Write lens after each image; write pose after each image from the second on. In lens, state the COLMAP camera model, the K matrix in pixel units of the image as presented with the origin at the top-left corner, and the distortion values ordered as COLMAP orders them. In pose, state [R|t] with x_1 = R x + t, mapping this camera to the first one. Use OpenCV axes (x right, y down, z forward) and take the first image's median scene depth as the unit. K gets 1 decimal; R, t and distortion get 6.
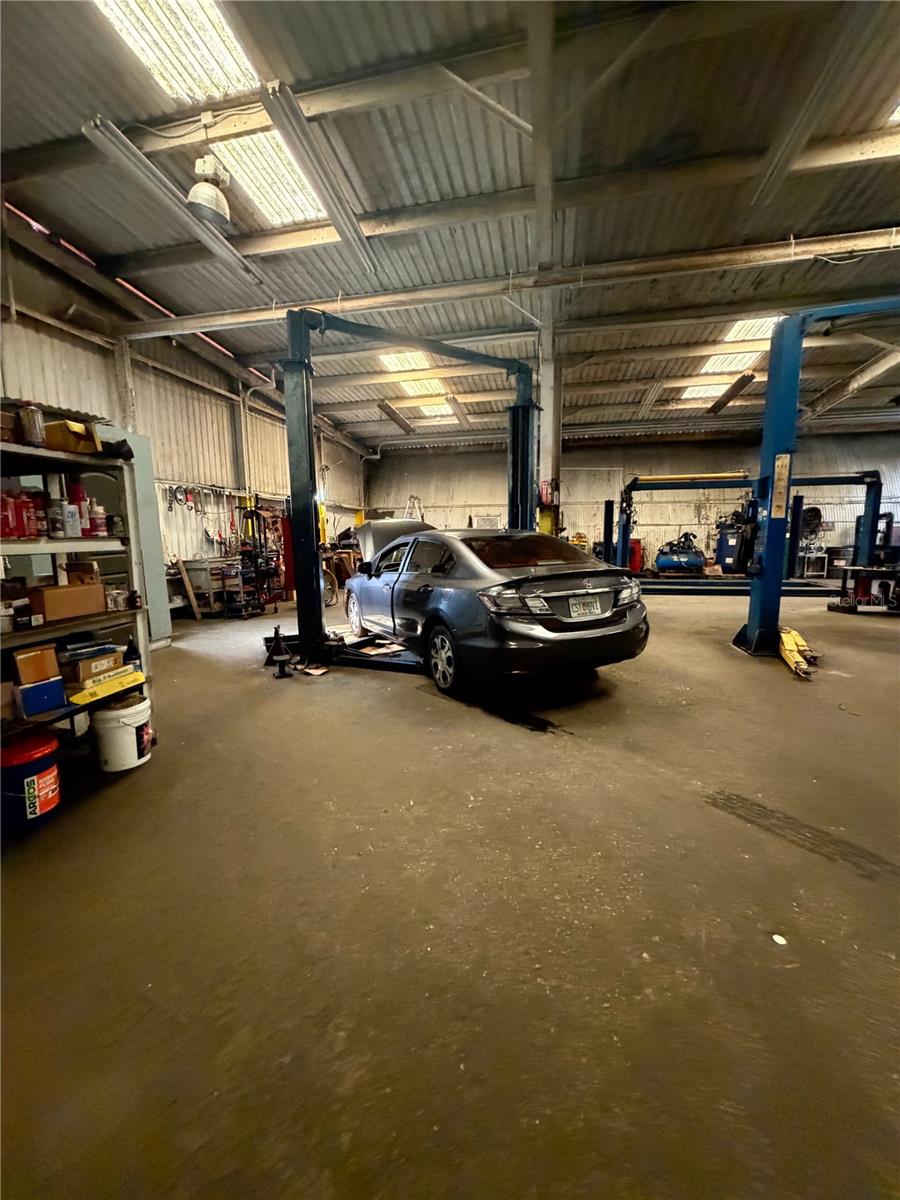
lens RADIAL K [[480.6, 0, 450.0], [0, 480.6, 600.0], [0, 0, 1]] dist [-0.000180, -0.000078]
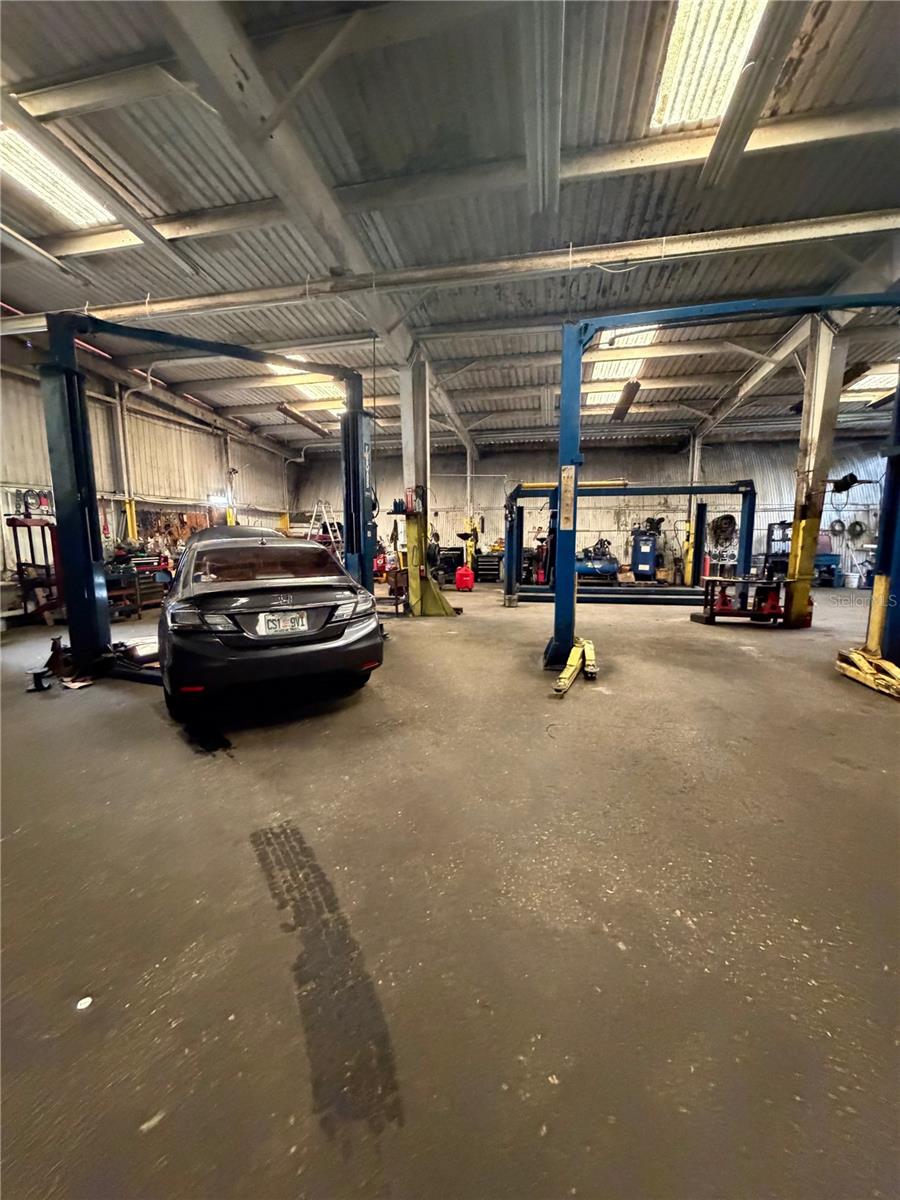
lens RADIAL K [[479.9, 0, 450.0], [0, 479.9, 600.0], [0, 0, 1]] dist [-0.000273, -0.000510]
pose [[0.999941, 0.006844, 0.008437, 0.289293], [-0.006823, 0.999974, -0.002539, -0.015677], [-0.008454, 0.002482, 0.999961, 0.014093]]
